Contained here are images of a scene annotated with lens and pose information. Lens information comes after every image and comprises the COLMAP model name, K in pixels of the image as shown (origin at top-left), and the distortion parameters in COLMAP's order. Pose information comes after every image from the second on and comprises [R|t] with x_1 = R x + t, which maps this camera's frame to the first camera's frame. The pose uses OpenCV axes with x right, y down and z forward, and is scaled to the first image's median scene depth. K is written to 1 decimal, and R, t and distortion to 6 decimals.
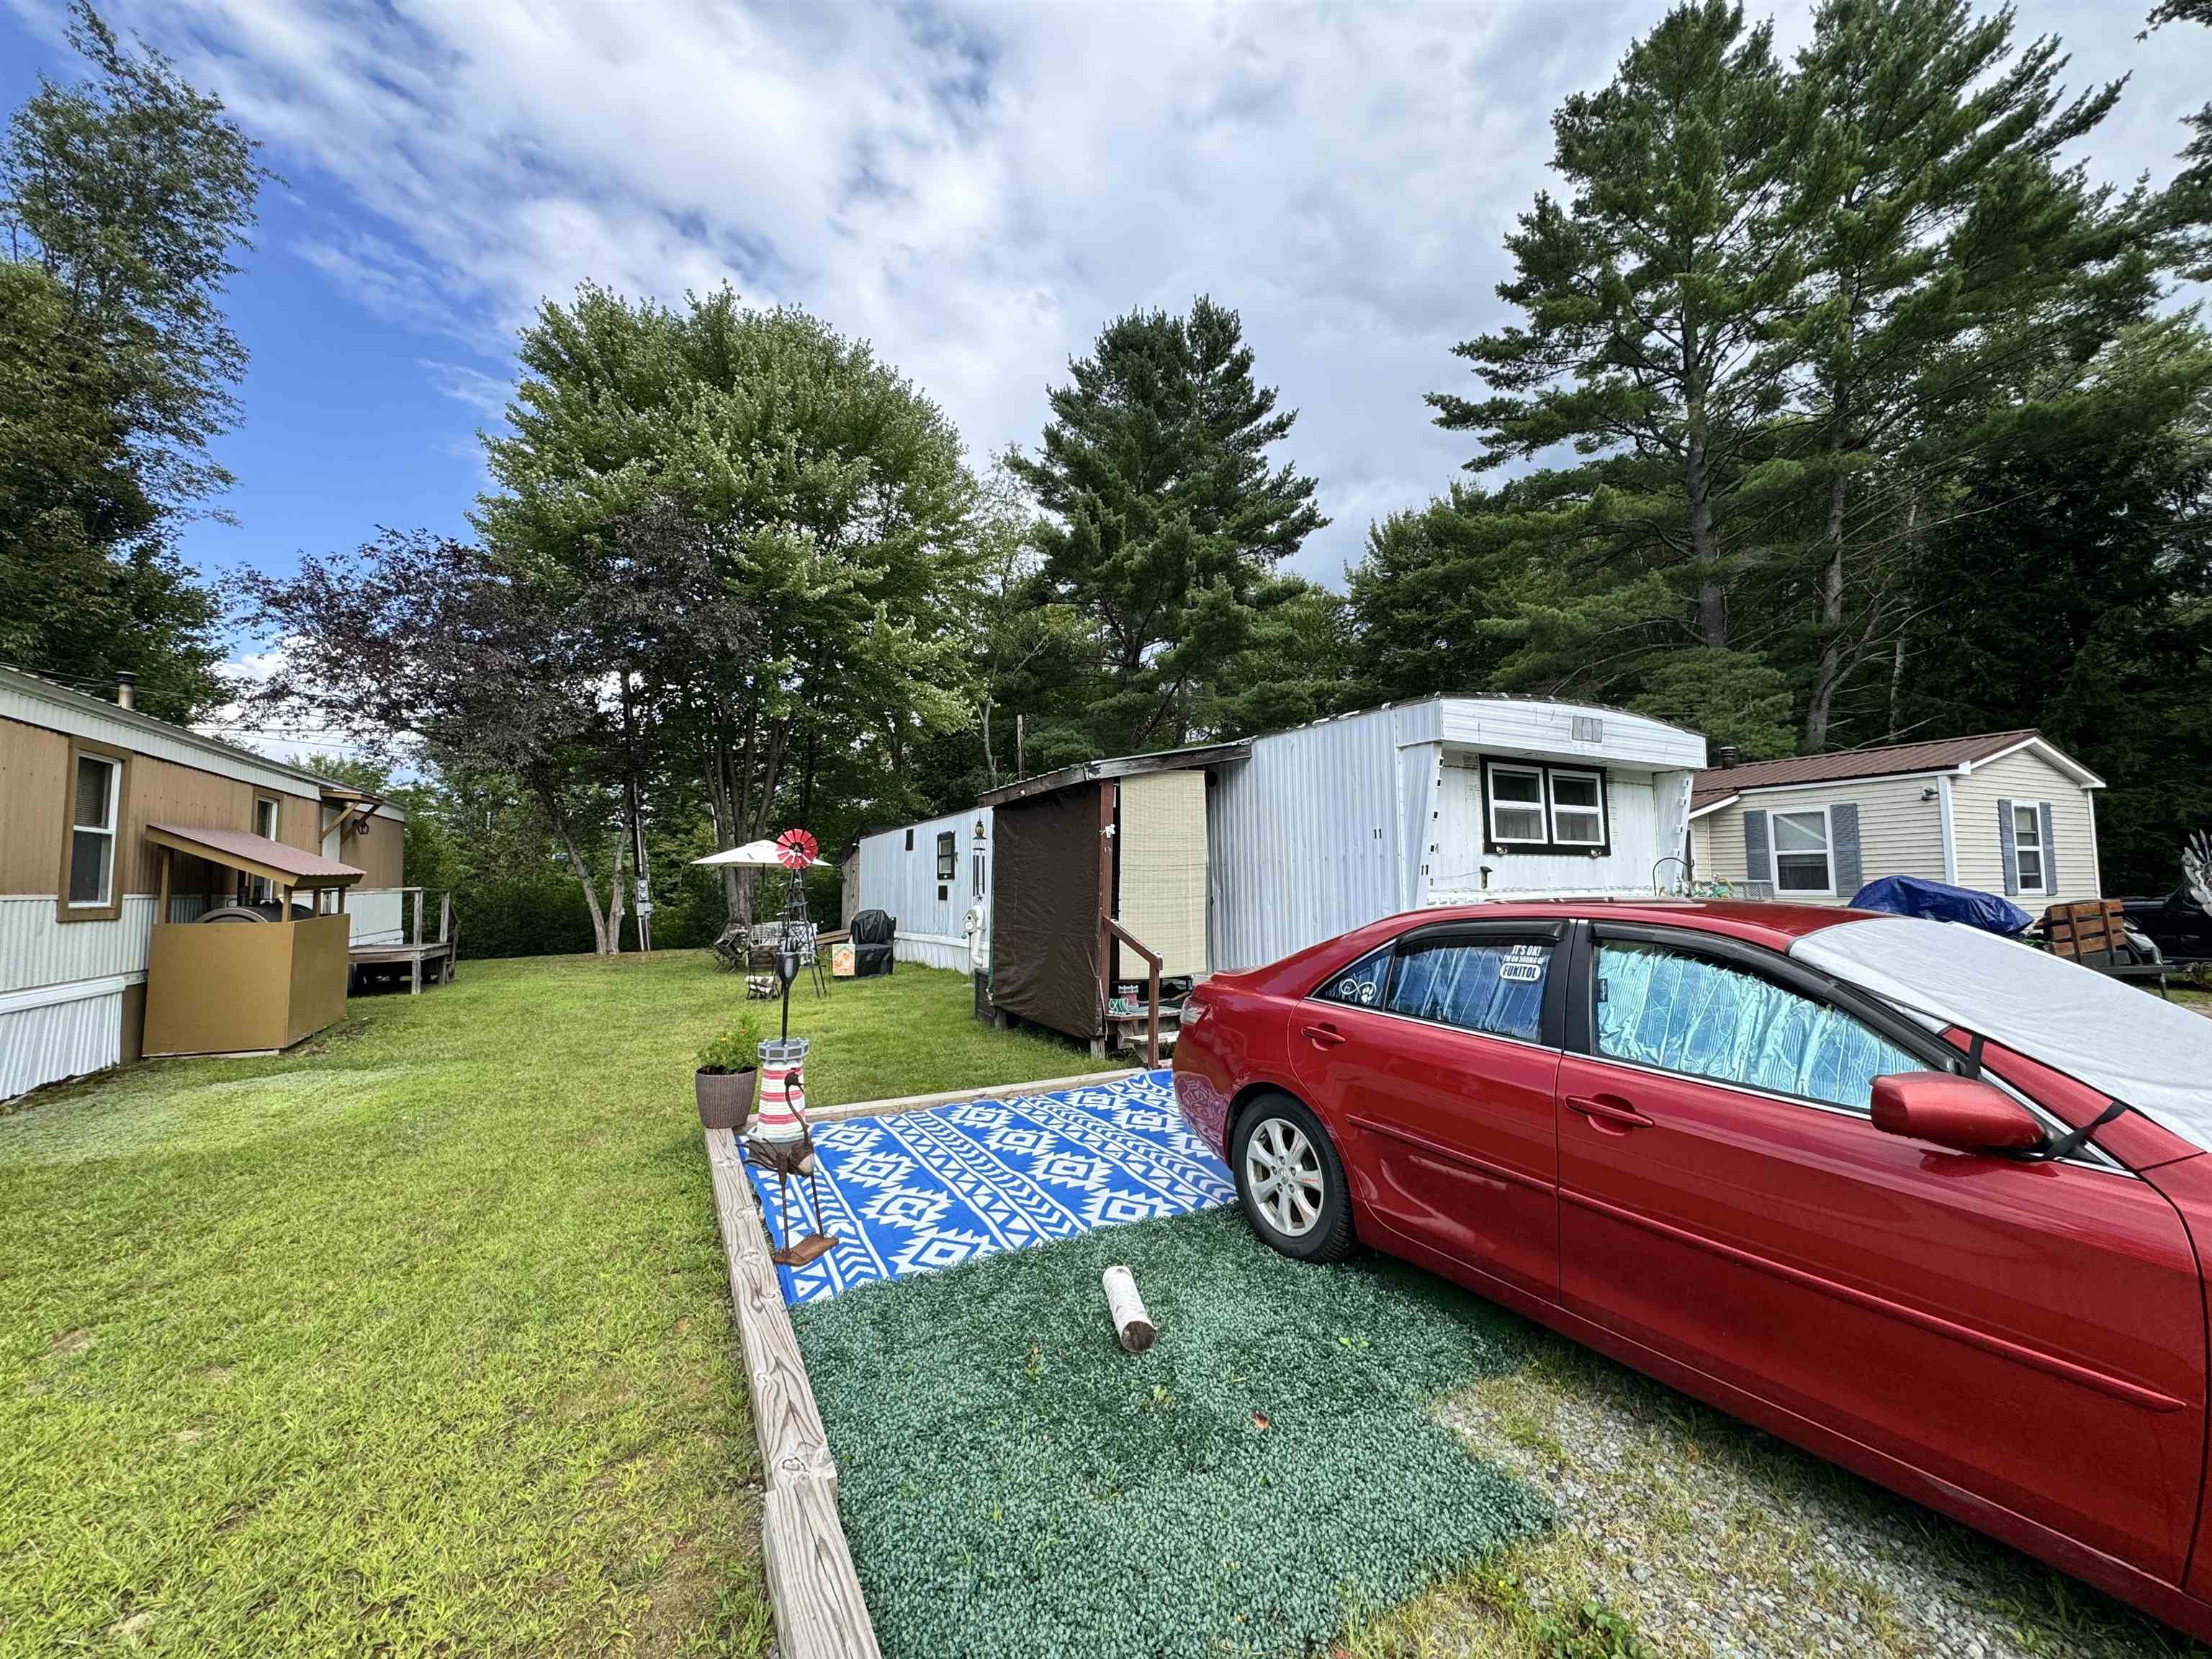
lens RADIAL K [[866.8, 0, 1111.3], [0, 866.8, 826.9], [0, 0, 1]] dist [0.000758, 0.000295]
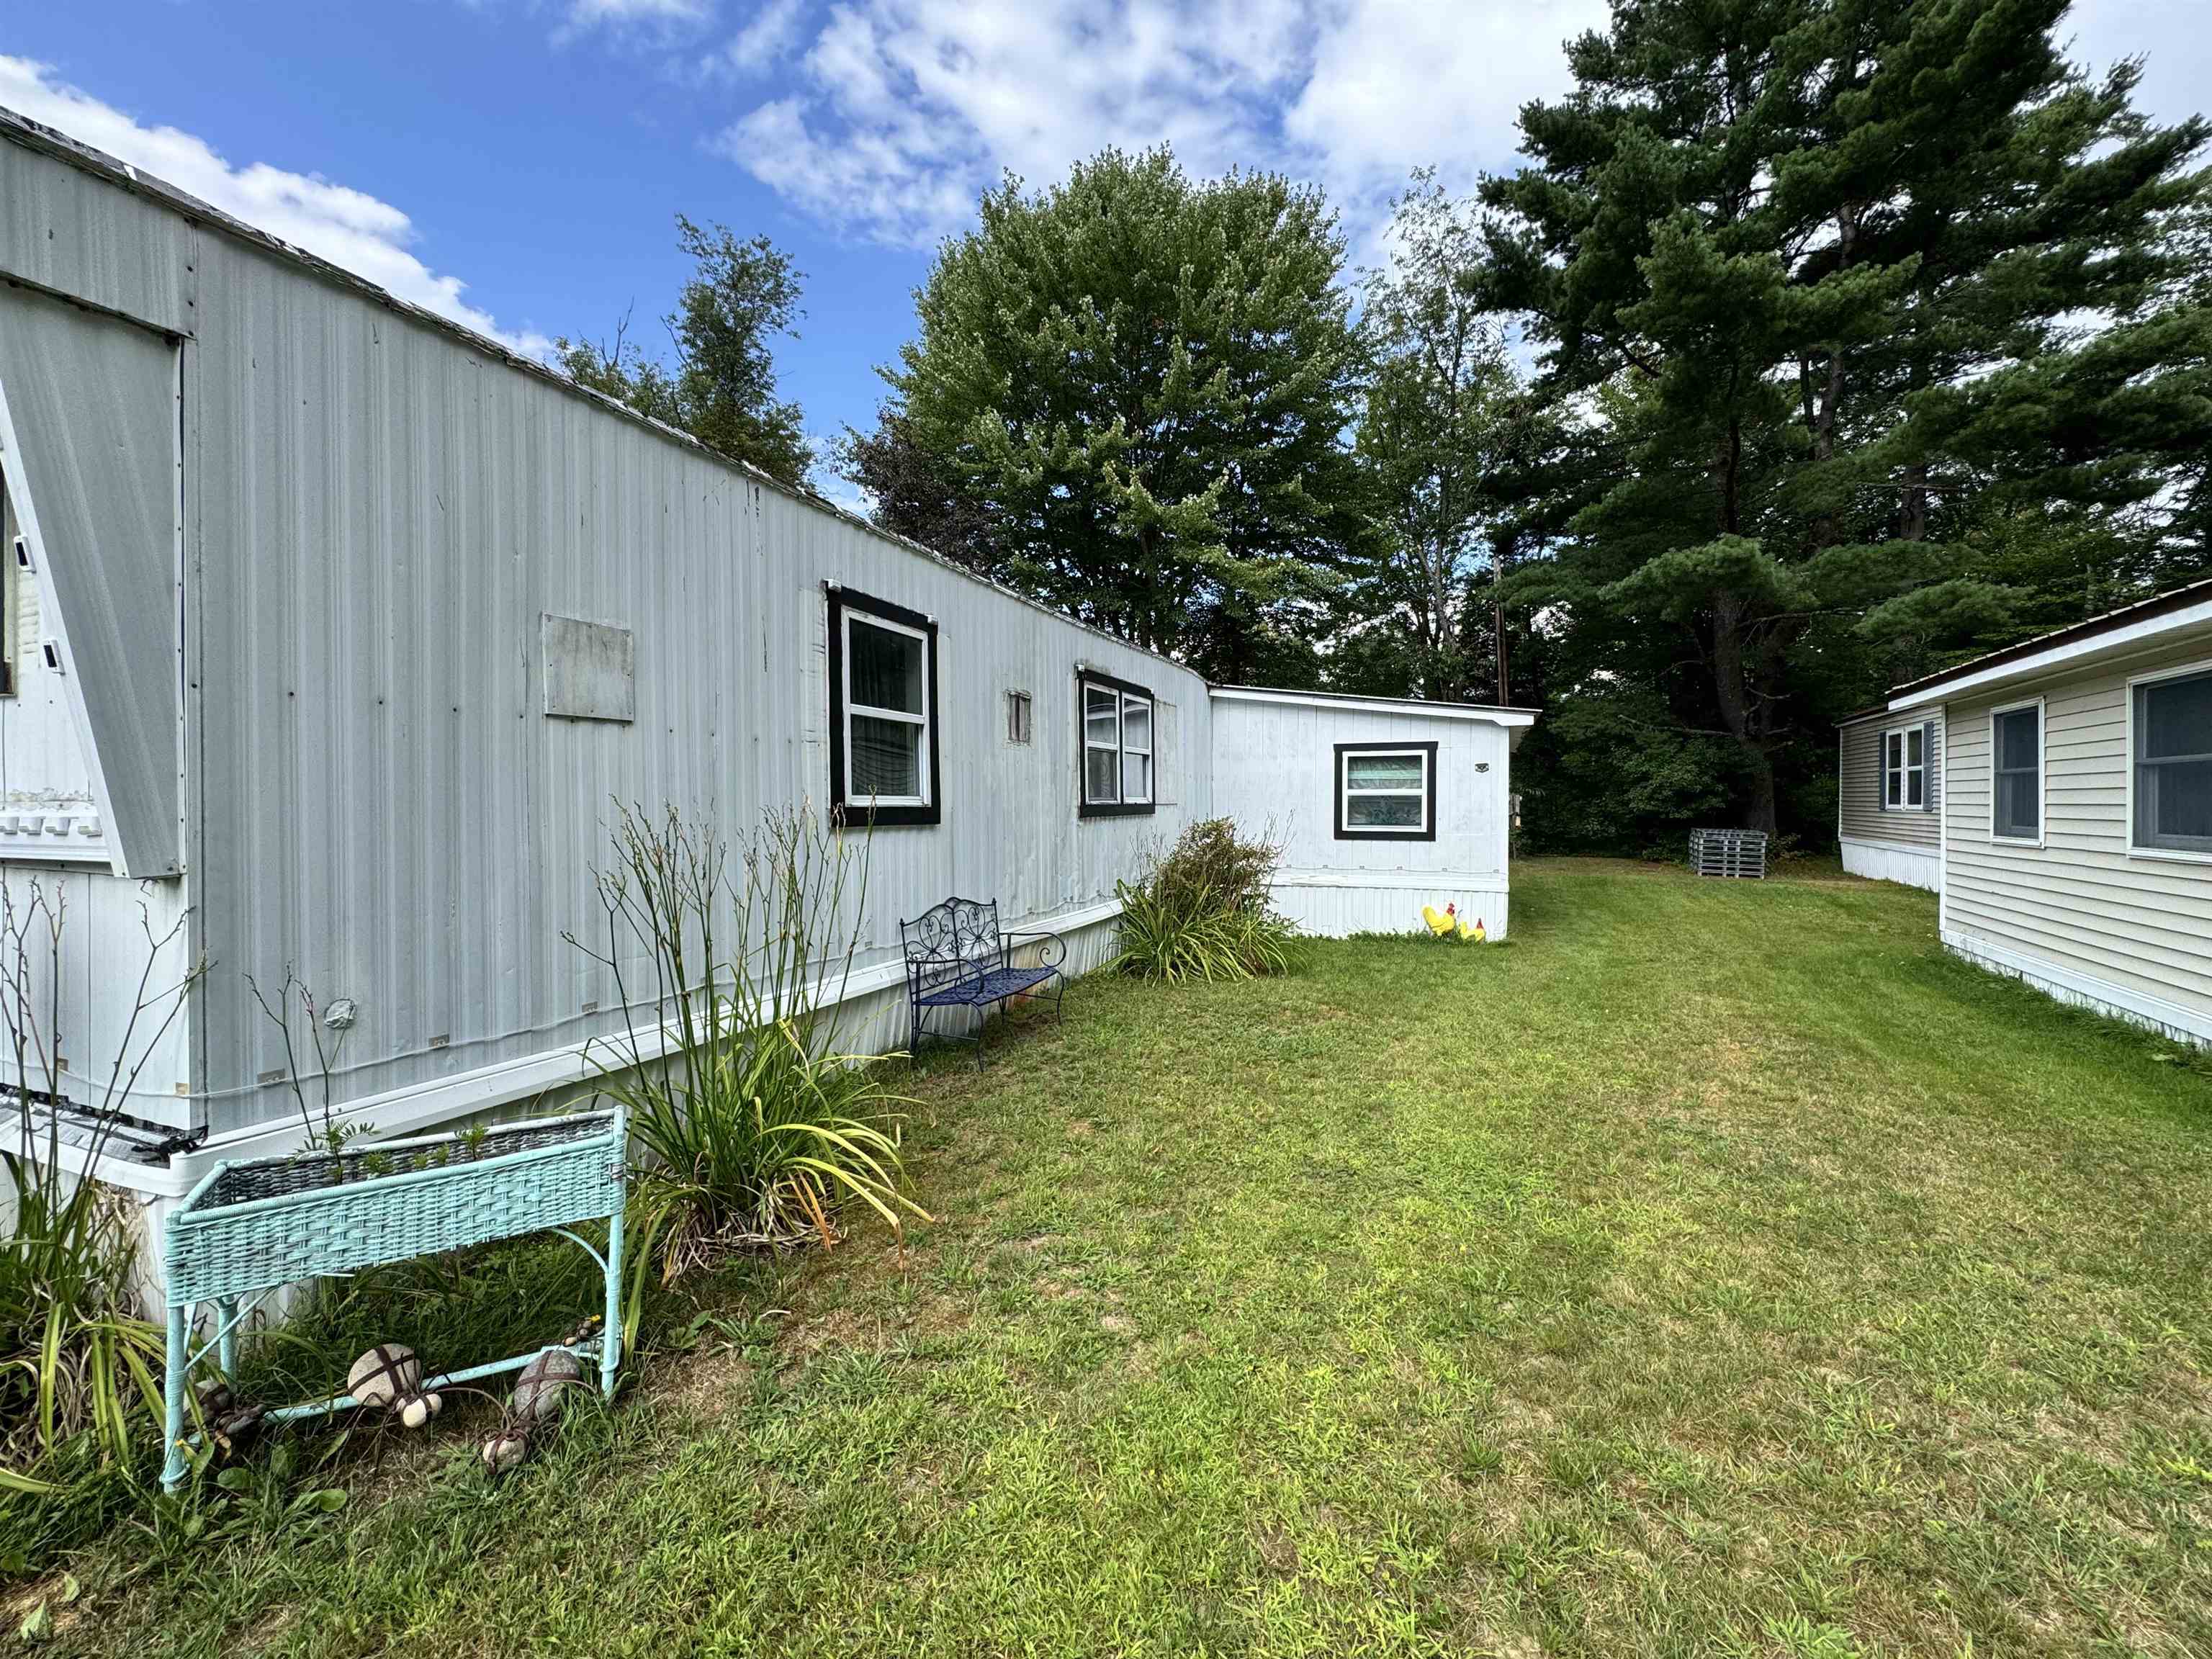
lens RADIAL K [[866.8, 0, 1109.9], [0, 866.8, 824.7], [0, 0, 1]] dist [0.000758, 0.000295]
pose [[0.628225, 0.025234, -0.777623, 0.637171], [0.052628, 0.995806, 0.074832, 0.049764], [0.776250, -0.087936, 0.624262, 0.713945]]
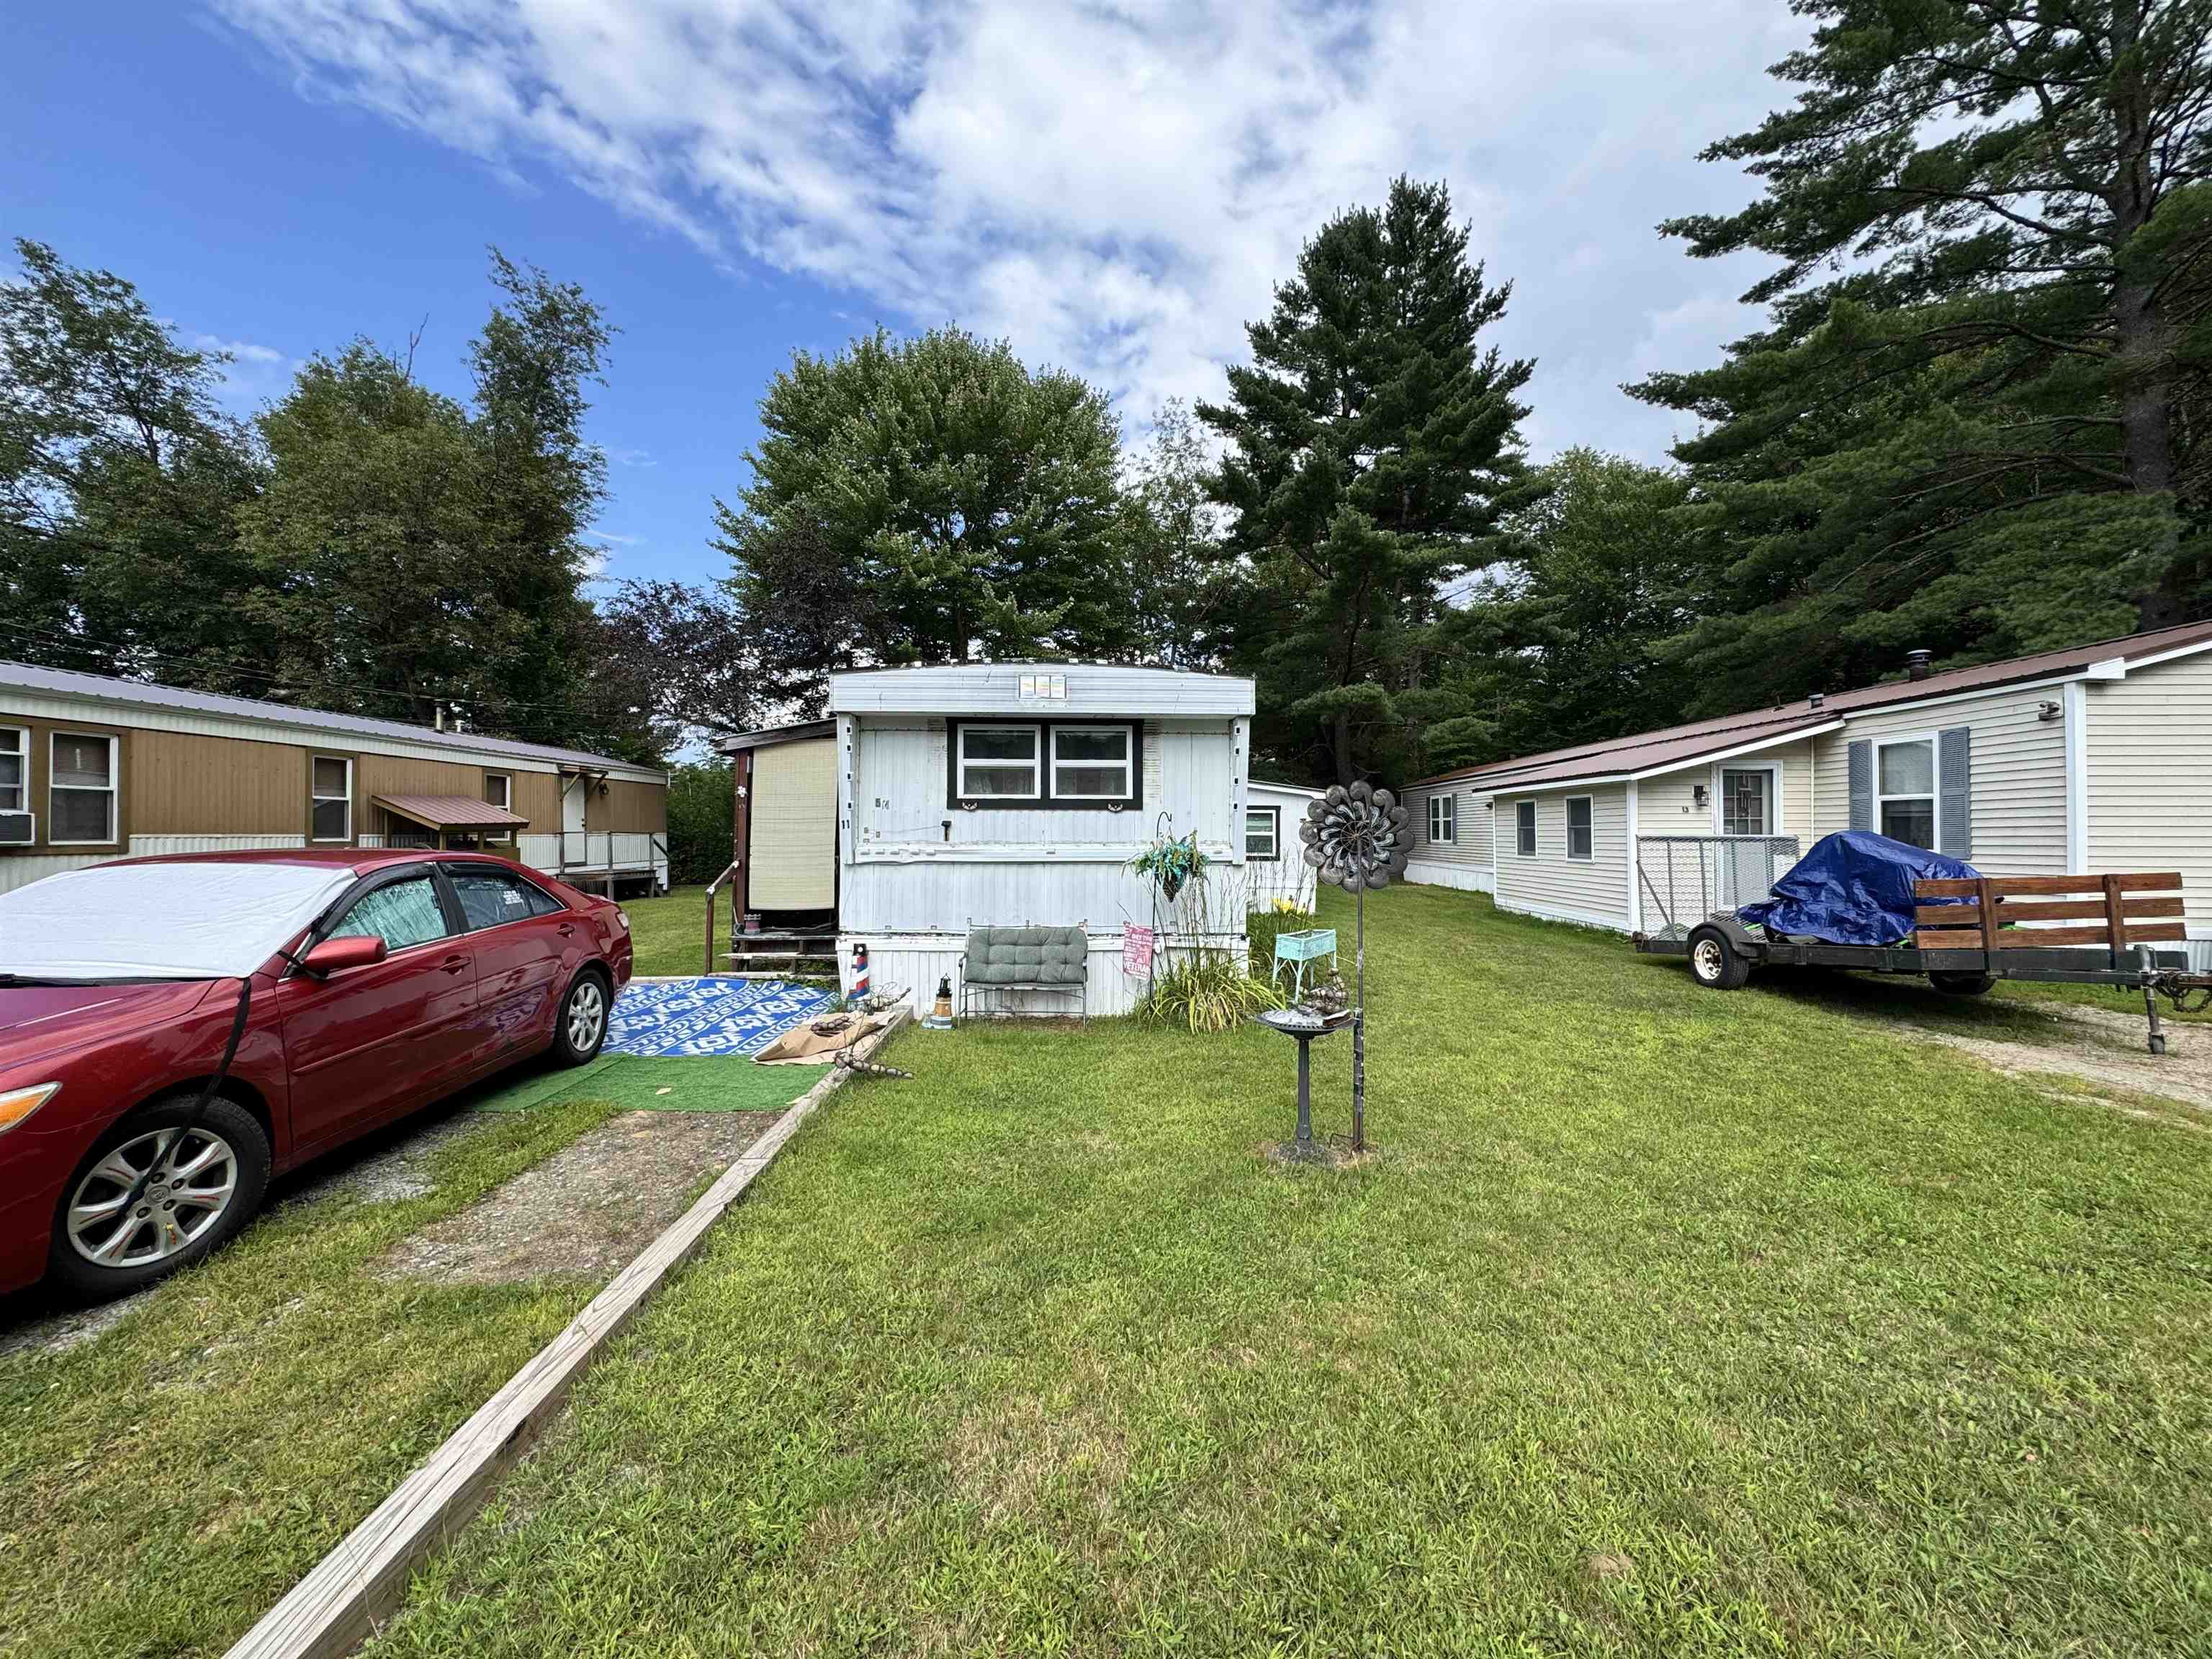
lens RADIAL K [[866.8, 0, 1102.5], [0, 866.8, 825.3], [0, 0, 1]] dist [0.000758, 0.000295]
pose [[0.896714, 0.004773, -0.442585, 0.577458], [0.022148, 0.998205, 0.055638, -0.002769], [0.442057, -0.059694, 0.894999, 0.055000]]
